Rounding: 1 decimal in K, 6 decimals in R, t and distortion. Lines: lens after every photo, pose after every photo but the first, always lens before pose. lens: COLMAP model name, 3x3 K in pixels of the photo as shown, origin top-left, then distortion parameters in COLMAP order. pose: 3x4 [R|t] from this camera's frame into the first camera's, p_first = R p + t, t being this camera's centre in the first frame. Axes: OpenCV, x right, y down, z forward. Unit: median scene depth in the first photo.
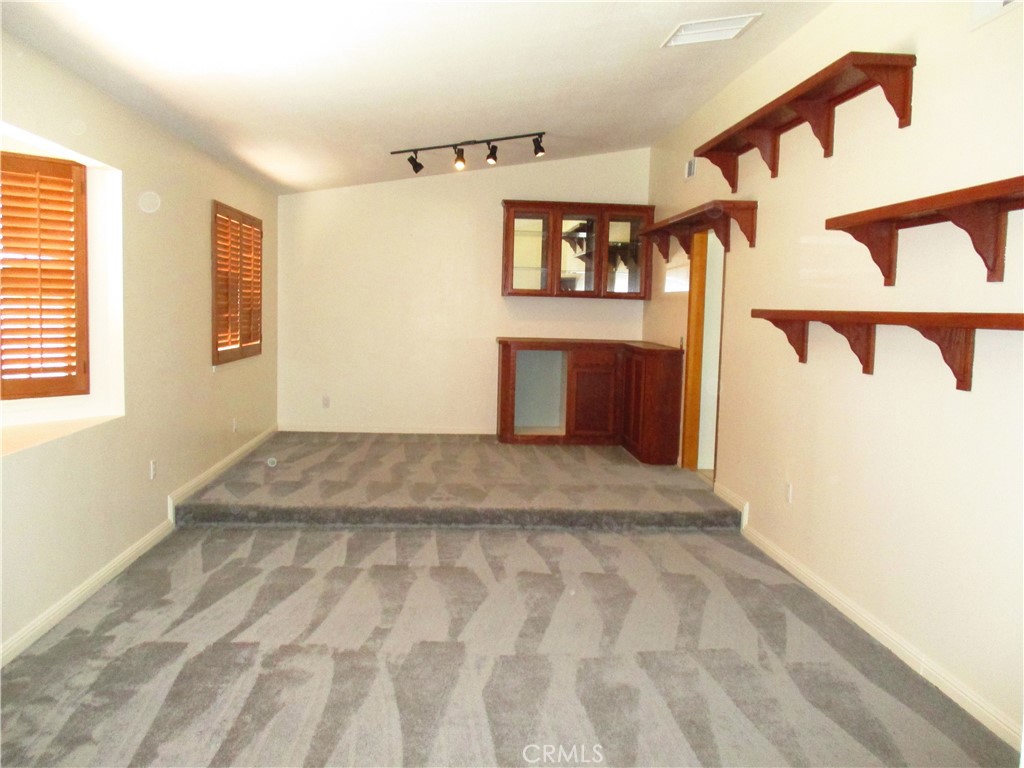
lens RADIAL K [[861.5, 0, 510.2], [0, 861.5, 384.9], [0, 0, 1]] dist [-0.032934, 0.028201]
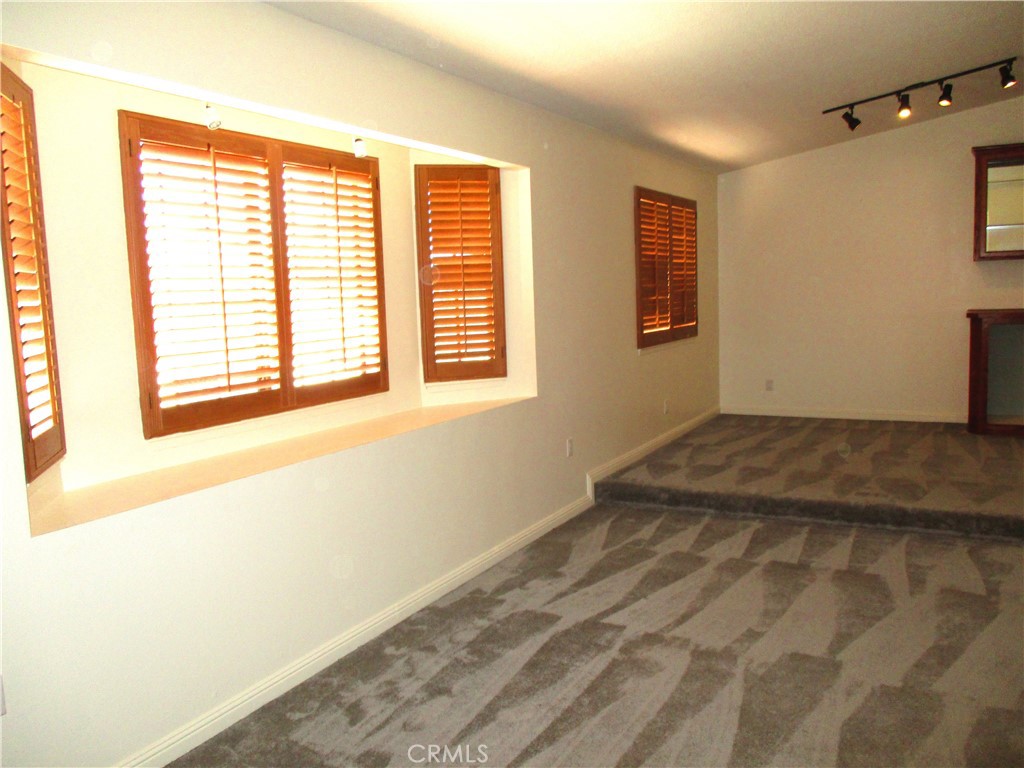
lens RADIAL K [[858.2, 0, 513.7], [0, 858.2, 386.6], [0, 0, 1]] dist [-0.031873, 0.028407]
pose [[0.846341, 0.008276, -0.532578, 0.097843], [0.004990, 0.999712, 0.023465, -0.002006], [0.532619, -0.022517, 0.846056, 0.073620]]
